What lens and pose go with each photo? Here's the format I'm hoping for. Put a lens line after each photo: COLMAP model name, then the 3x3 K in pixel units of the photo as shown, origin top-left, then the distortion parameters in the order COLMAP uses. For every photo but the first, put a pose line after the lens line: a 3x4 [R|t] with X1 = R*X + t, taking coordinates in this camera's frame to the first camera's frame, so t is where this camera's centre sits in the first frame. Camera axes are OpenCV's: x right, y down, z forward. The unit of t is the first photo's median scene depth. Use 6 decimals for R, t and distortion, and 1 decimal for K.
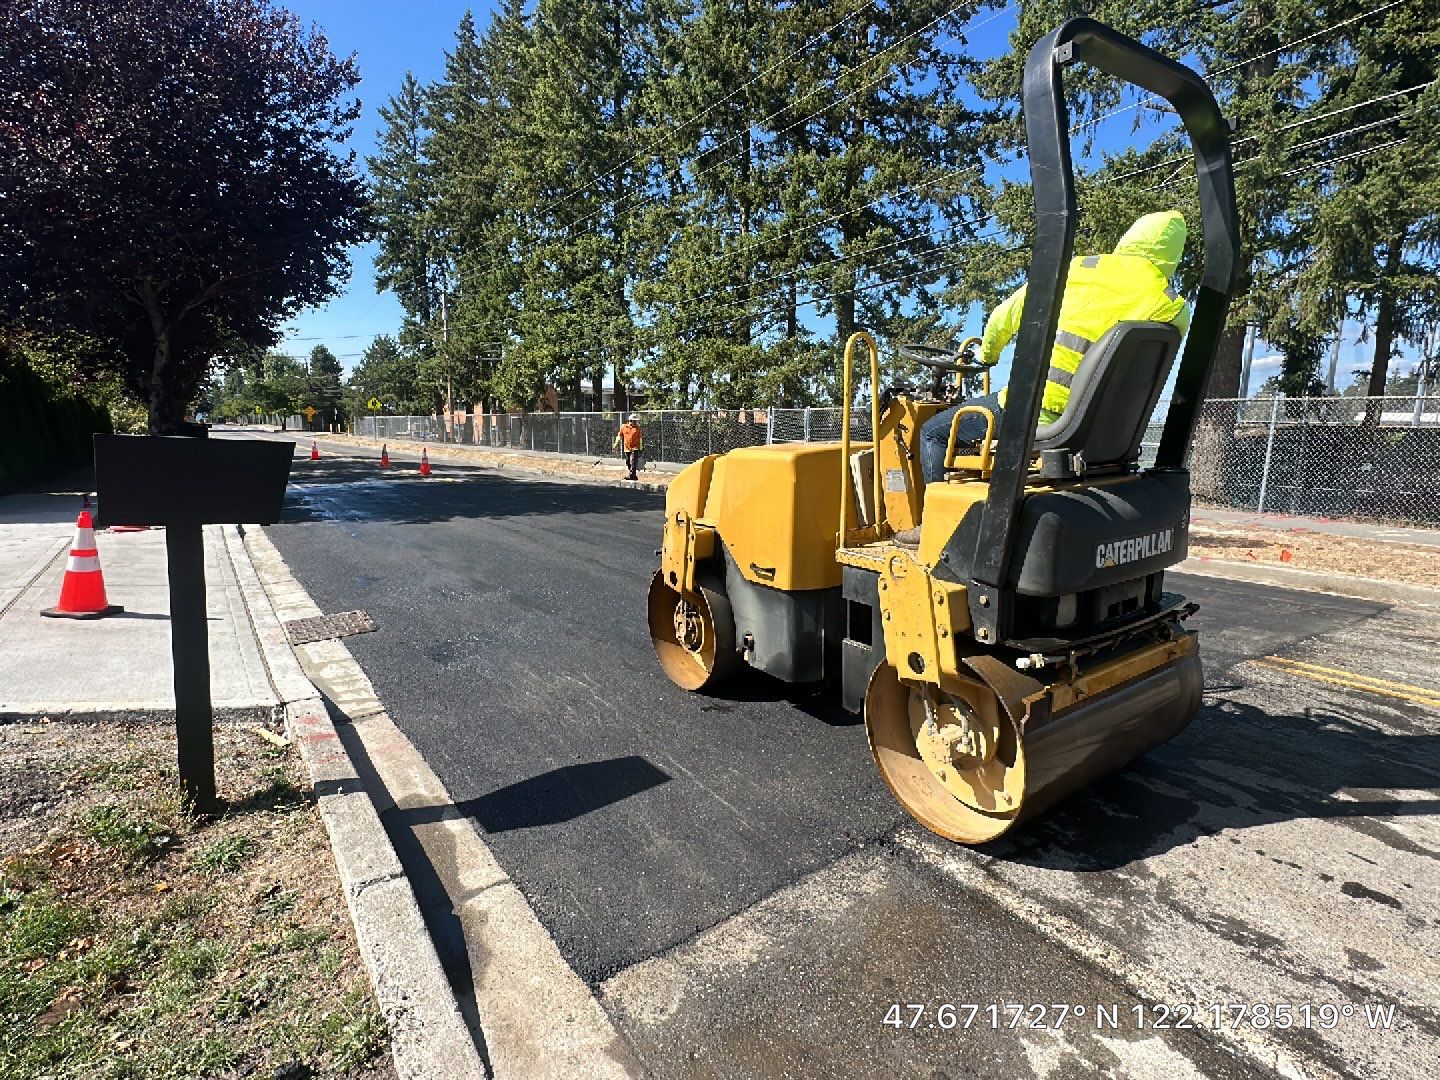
lens RADIAL K [[734.8, 0, 720.0], [0, 734.8, 540.0], [0, 0, 1]] dist [-0.002025, 0.000460]
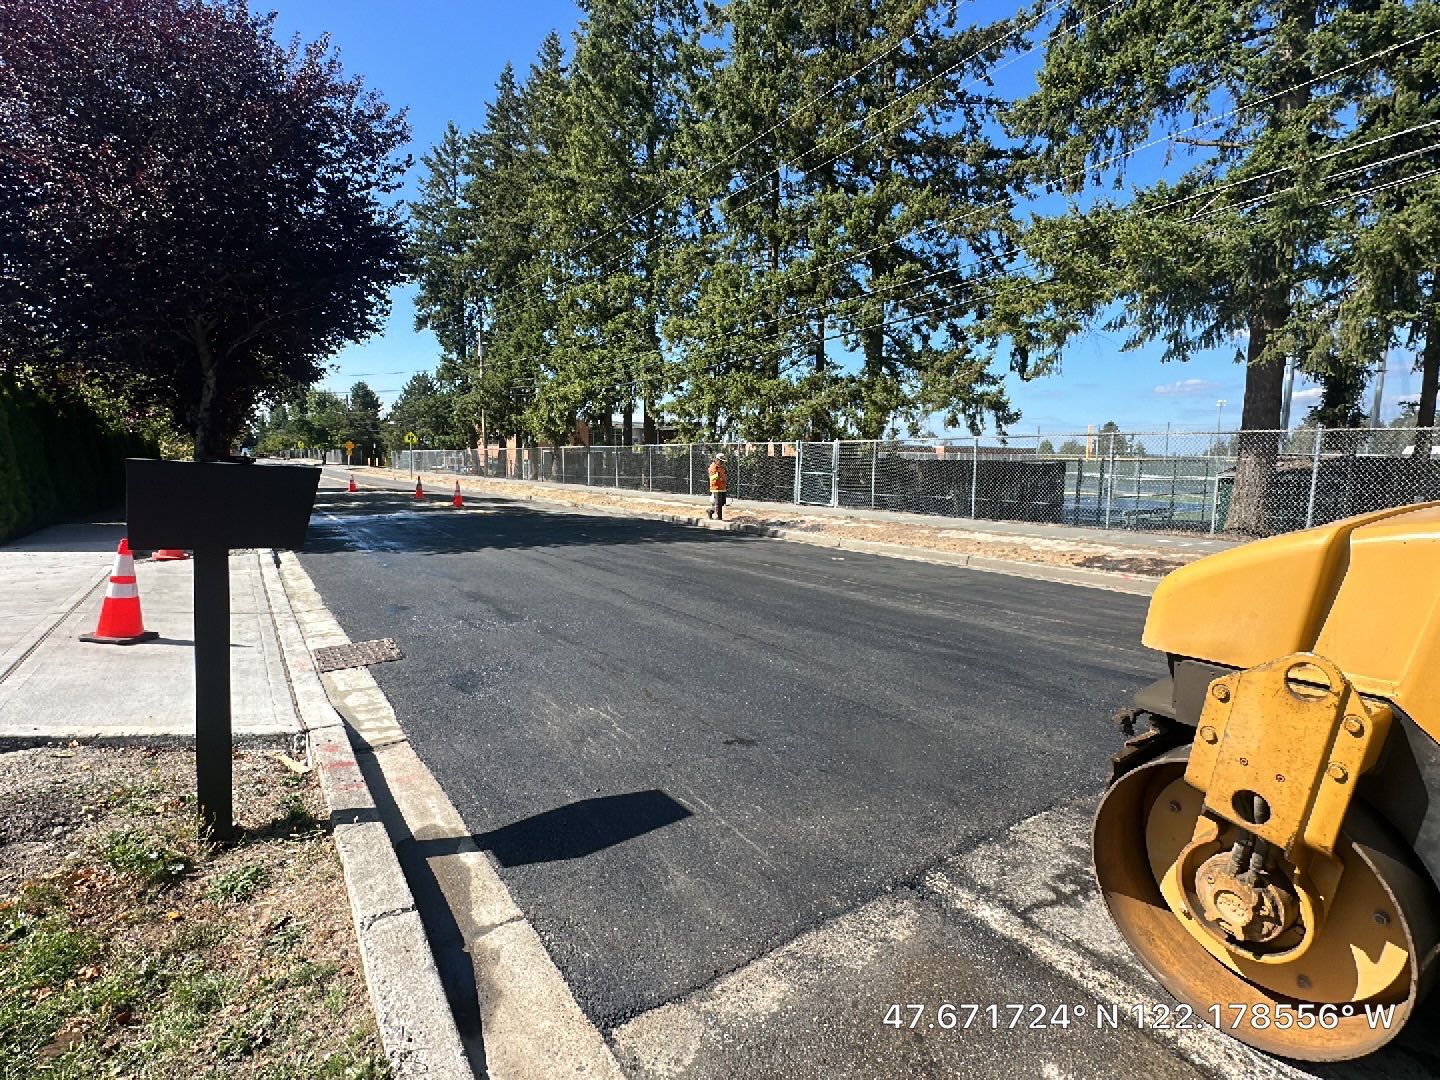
lens RADIAL K [[734.8, 0, 720.0], [0, 734.8, 540.0], [0, 0, 1]] dist [-0.002025, 0.000460]
pose [[0.999230, 0.003835, -0.039045, 0.001564], [-0.005600, 0.998963, -0.045189, 0.001598], [0.038831, 0.045373, 0.998215, 0.003697]]
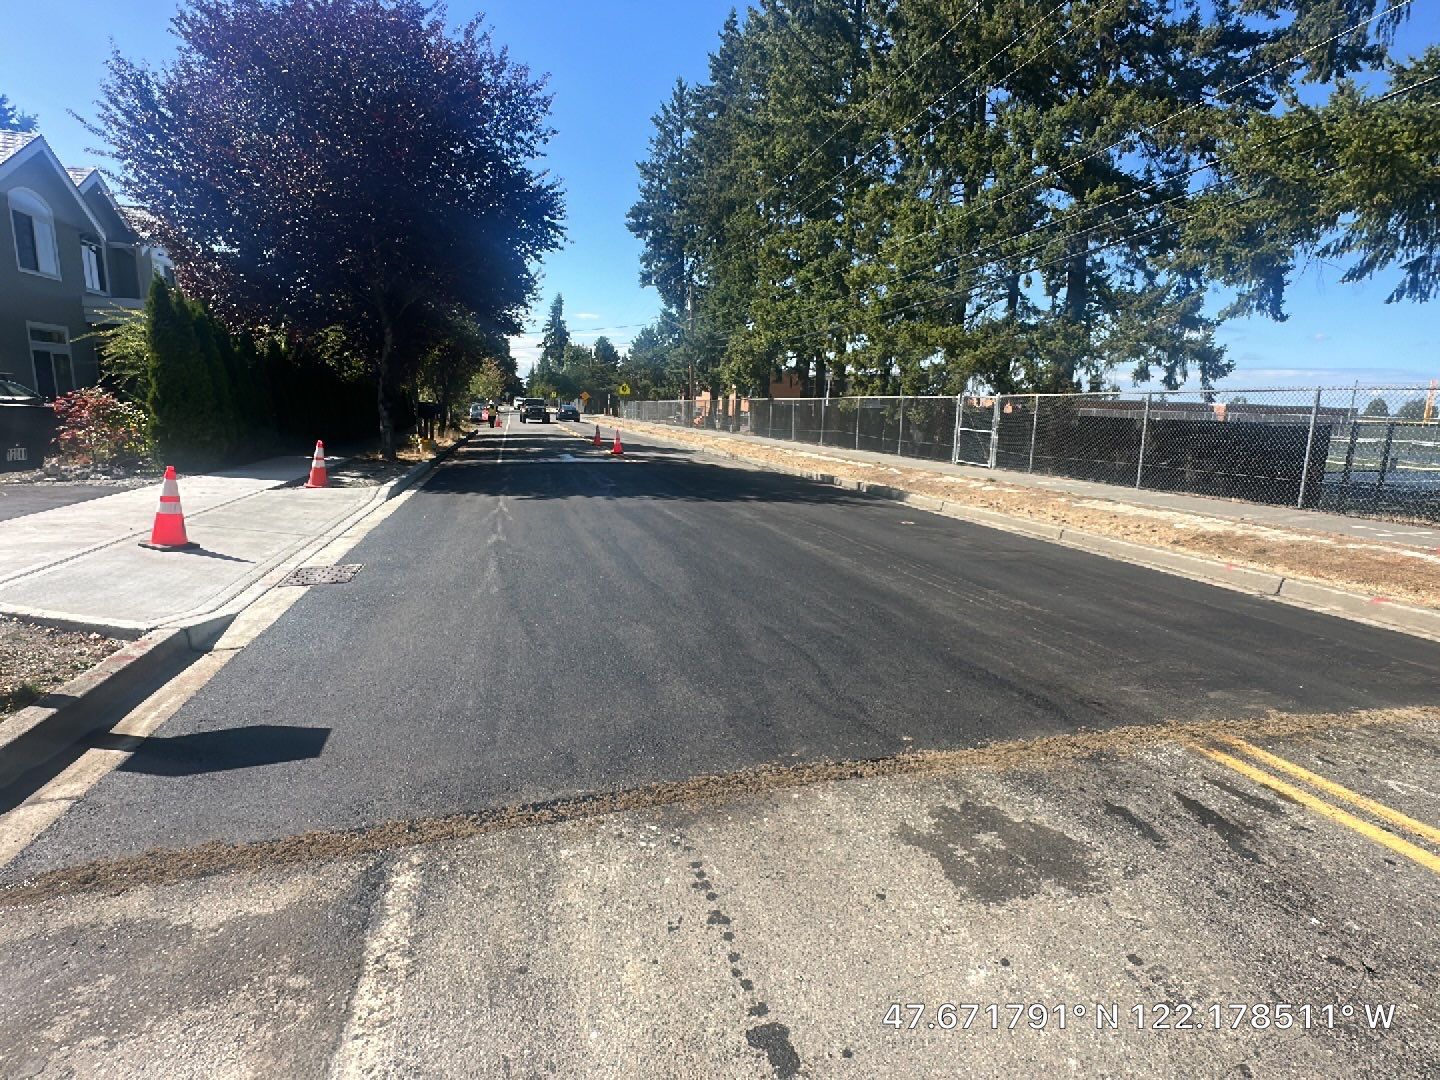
lens RADIAL K [[734.8, 0, 720.0], [0, 734.8, 540.0], [0, 0, 1]] dist [-0.002025, 0.000460]
pose [[0.937096, 0.076389, -0.340612, 0.183229], [-0.070827, 0.997074, 0.028755, -0.006078], [0.341812, -0.002822, 0.939764, 0.052555]]
